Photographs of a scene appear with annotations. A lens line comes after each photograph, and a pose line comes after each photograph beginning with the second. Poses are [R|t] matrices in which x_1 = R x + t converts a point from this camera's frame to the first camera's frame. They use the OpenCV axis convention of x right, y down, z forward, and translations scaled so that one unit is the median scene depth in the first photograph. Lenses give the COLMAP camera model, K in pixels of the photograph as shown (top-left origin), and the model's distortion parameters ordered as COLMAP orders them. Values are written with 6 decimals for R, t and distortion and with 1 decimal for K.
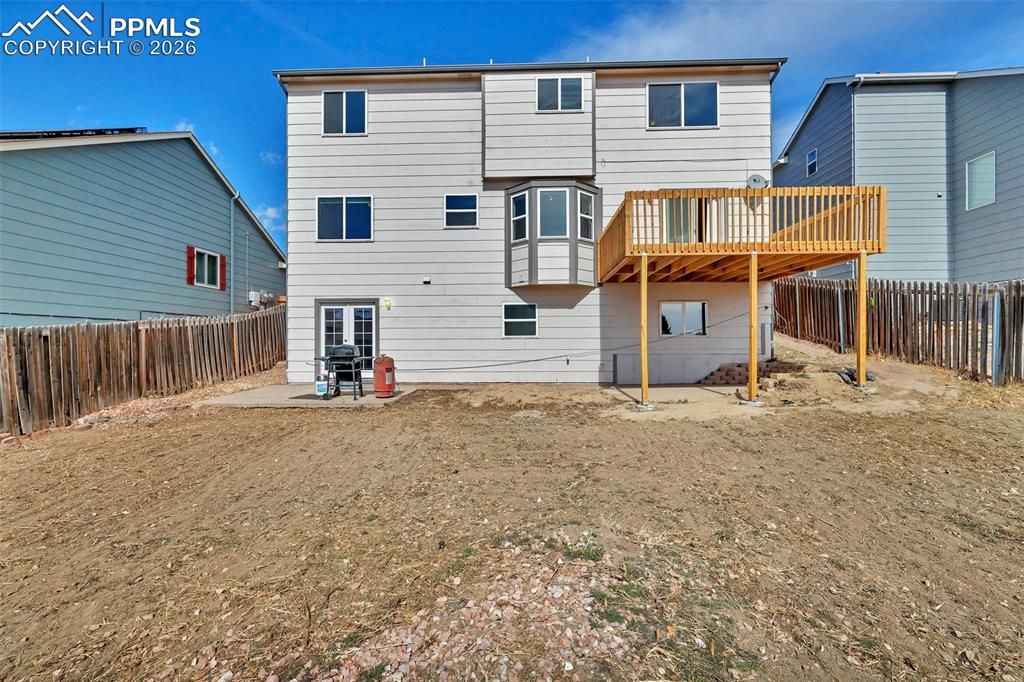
lens RADIAL K [[467.6, 0, 512.0], [0, 467.6, 341.0], [0, 0, 1]] dist [0.010613, 0.000139]
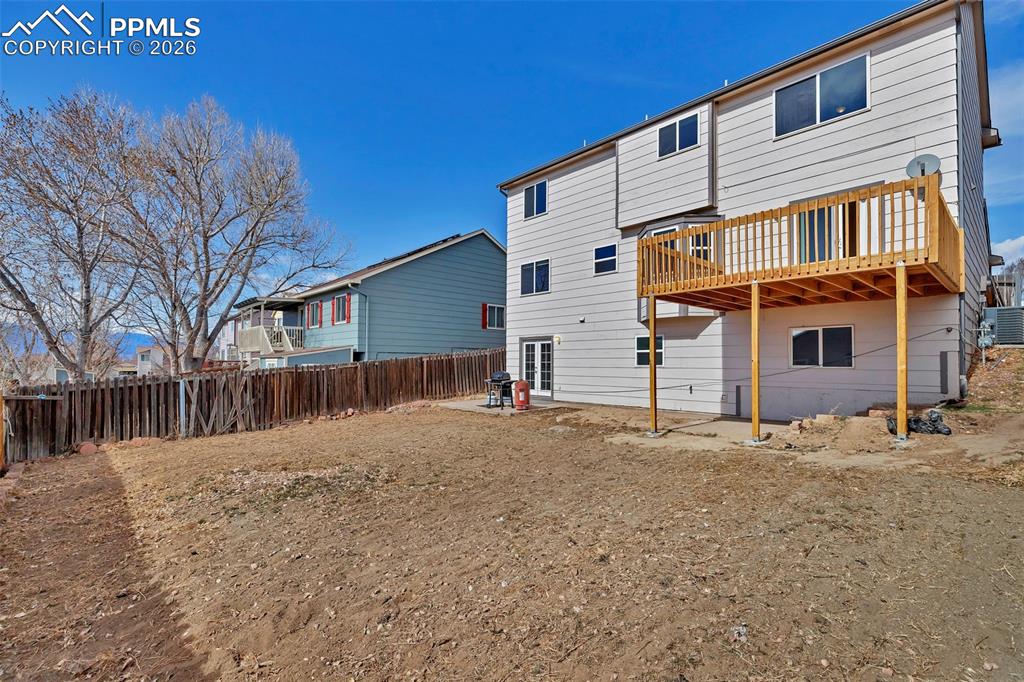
lens RADIAL K [[470.2, 0, 515.0], [0, 470.2, 357.4], [0, 0, 1]] dist [0.012485, 0.000008]
pose [[0.707034, -0.003301, -0.707172, 0.577942], [-0.003429, 0.999961, -0.008096, -0.019544], [0.707171, 0.008149, 0.706996, -0.003234]]
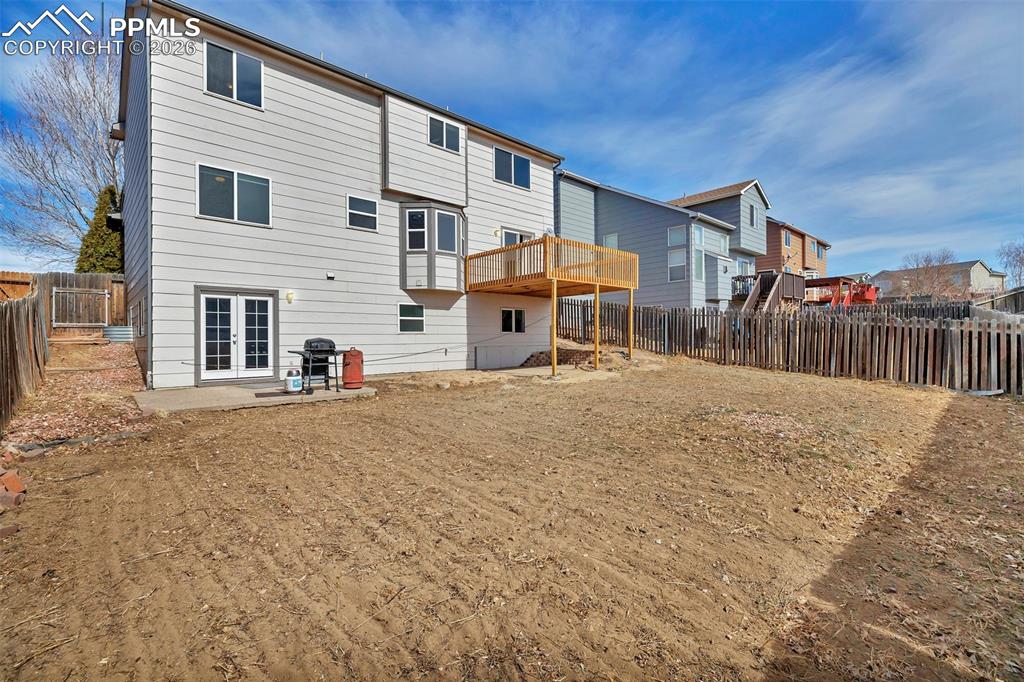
lens RADIAL K [[467.6, 0, 512.0], [0, 467.6, 341.0], [0, 0, 1]] dist [0.010613, 0.000139]
pose [[0.707274, -0.004174, 0.706927, -0.627558], [0.002015, 0.999990, 0.003888, 0.007569], [-0.706936, -0.001325, 0.707276, 0.008419]]
